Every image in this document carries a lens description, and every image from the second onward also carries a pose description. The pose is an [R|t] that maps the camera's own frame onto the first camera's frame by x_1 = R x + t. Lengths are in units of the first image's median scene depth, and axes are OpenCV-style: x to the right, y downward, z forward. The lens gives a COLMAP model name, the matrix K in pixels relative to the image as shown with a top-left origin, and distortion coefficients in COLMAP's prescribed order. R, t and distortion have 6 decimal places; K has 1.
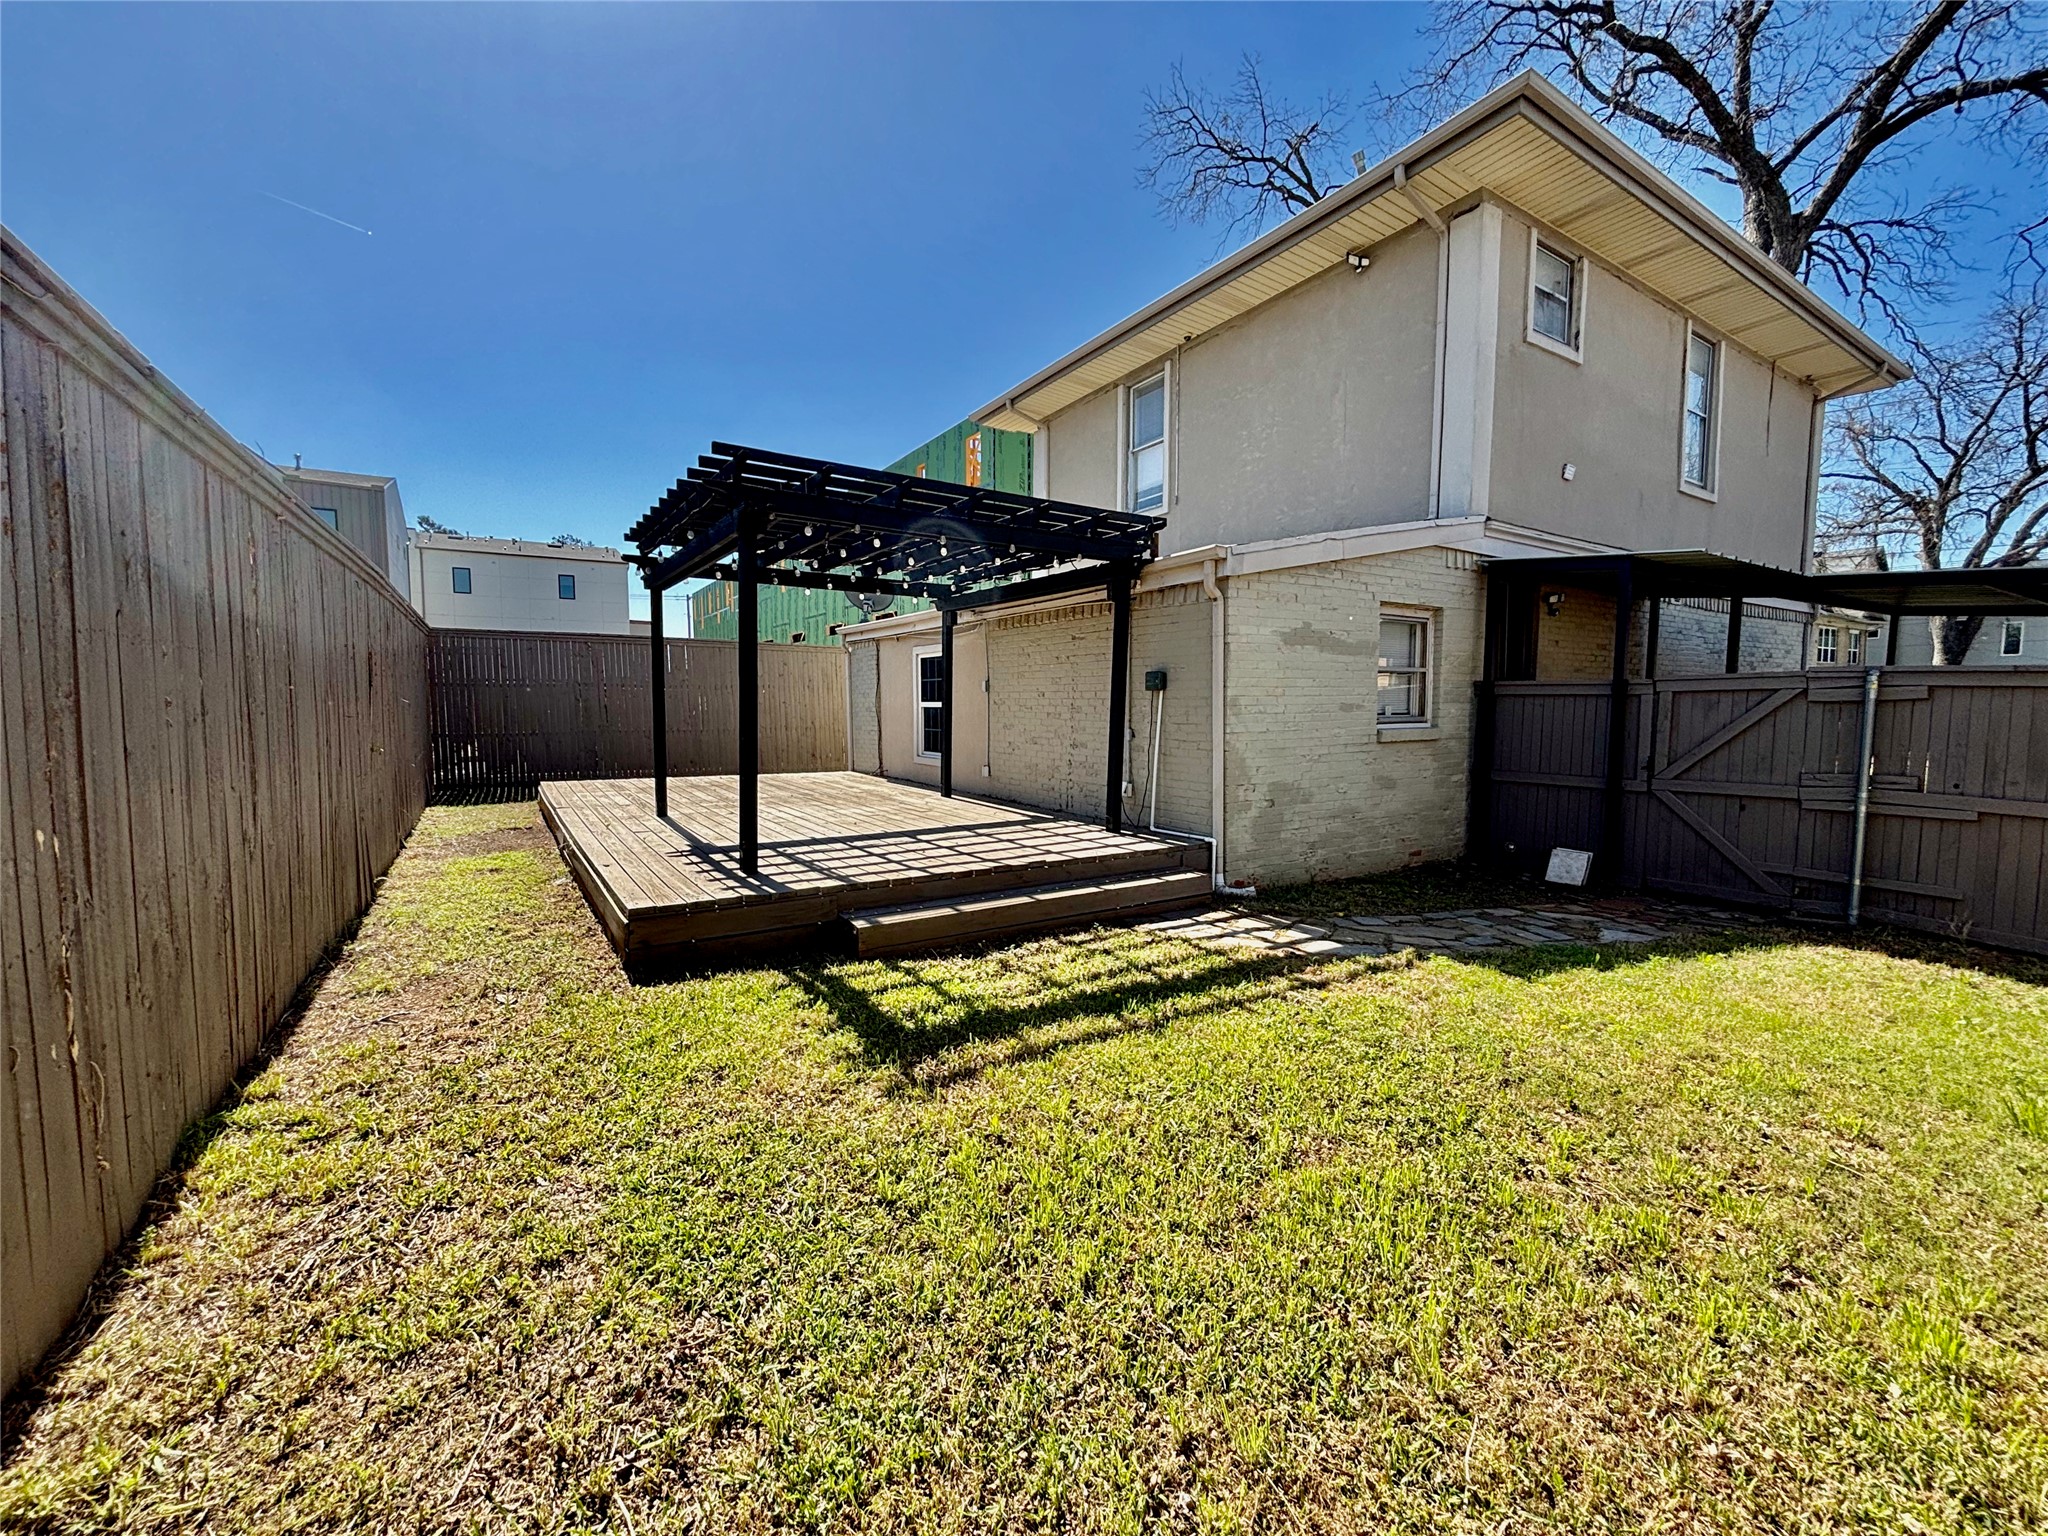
lens RADIAL K [[840.5, 0, 1024.0], [0, 840.5, 768.0], [0, 0, 1]] dist [-0.003374, -0.000779]
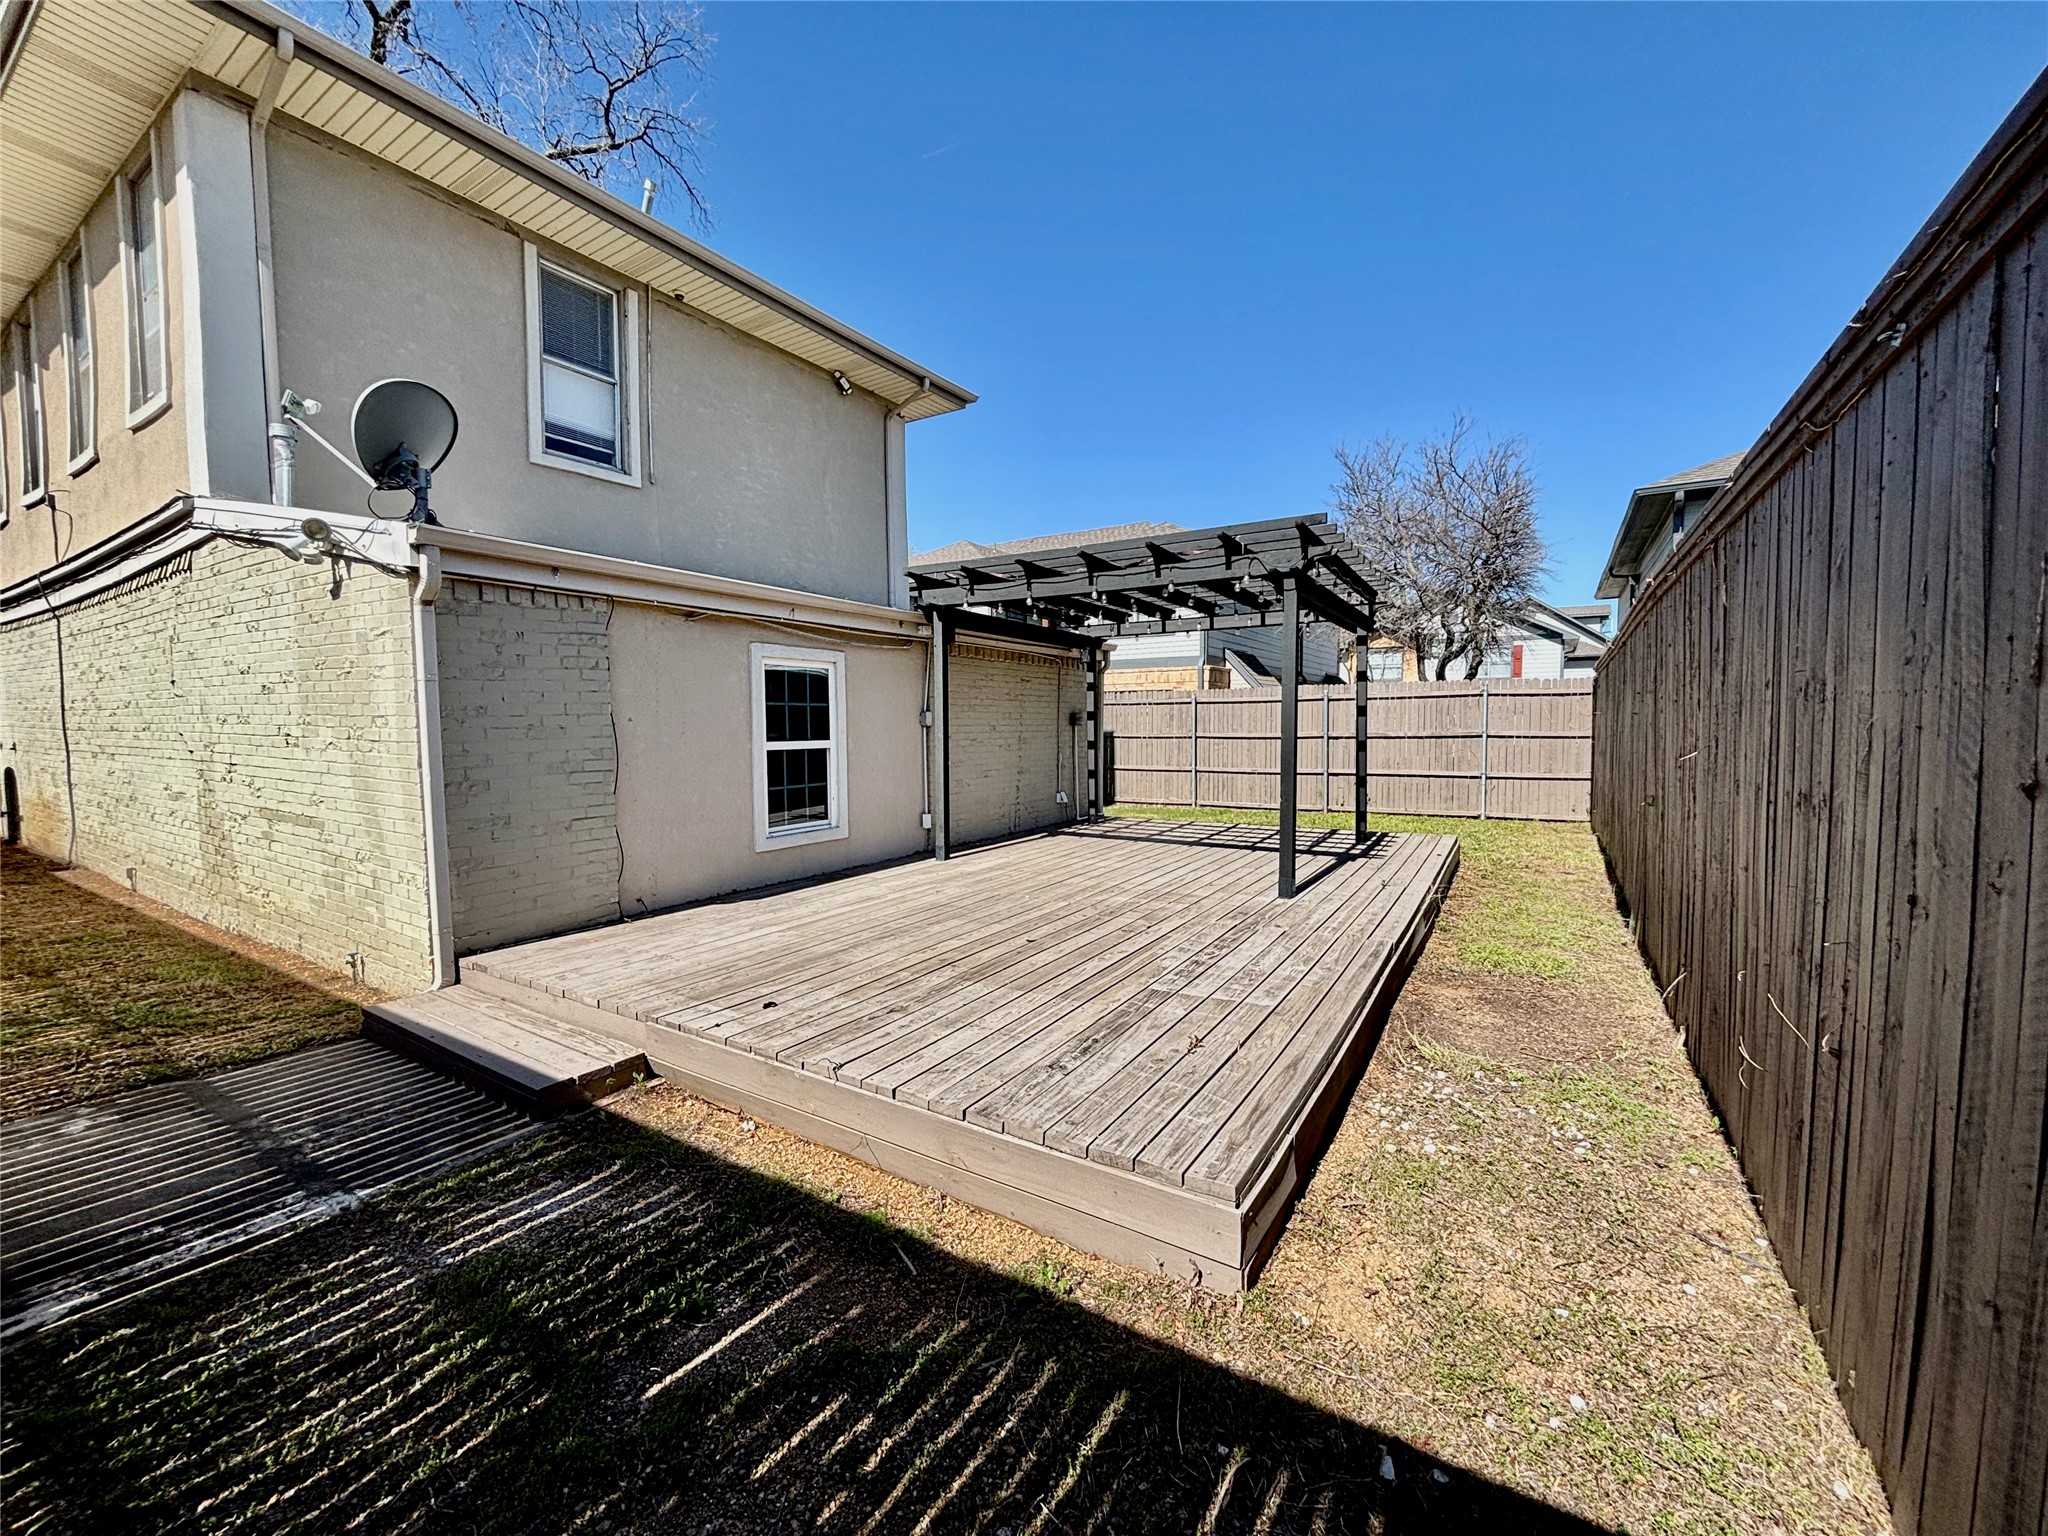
lens RADIAL K [[840.5, 0, 1024.0], [0, 840.5, 768.0], [0, 0, 1]] dist [-0.003374, -0.000779]
pose [[-0.421388, -0.043644, 0.905830, -1.615268], [0.071723, 0.994109, 0.081262, -0.209132], [-0.904040, 0.099211, -0.415775, 2.437640]]
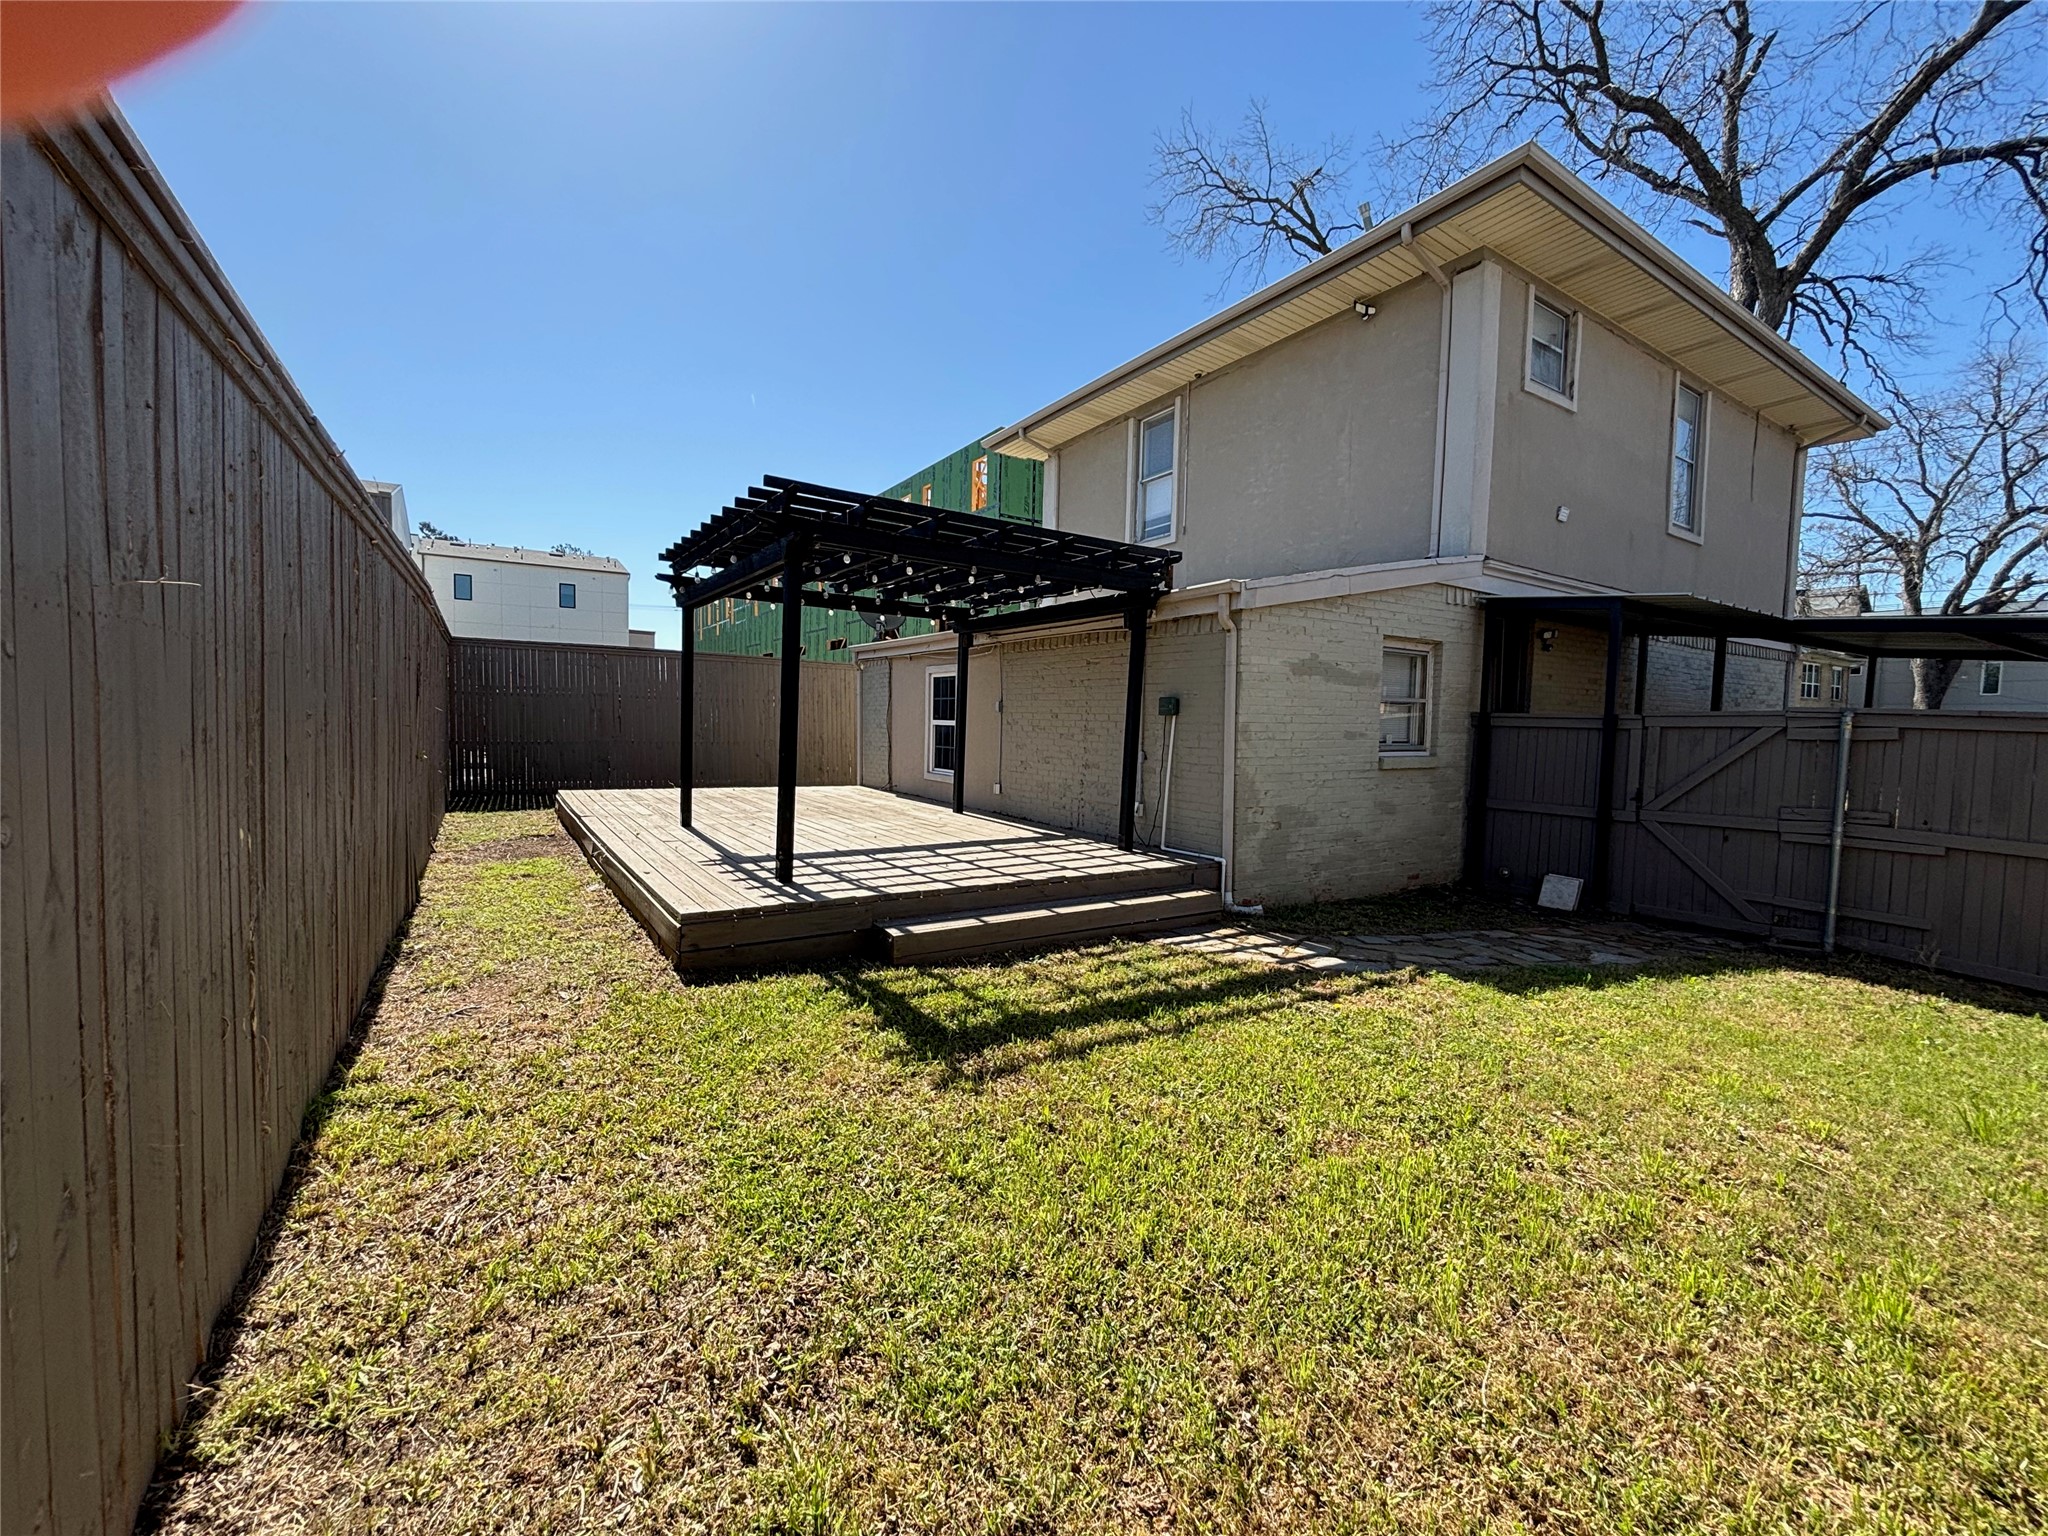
lens RADIAL K [[840.5, 0, 1024.0], [0, 840.5, 768.0], [0, 0, 1]] dist [-0.003374, -0.000779]
pose [[0.999734, 0.021001, 0.009543, -0.046015], [-0.020801, 0.999571, -0.020629, -0.002413], [-0.009972, 0.020425, 0.999742, -0.058725]]
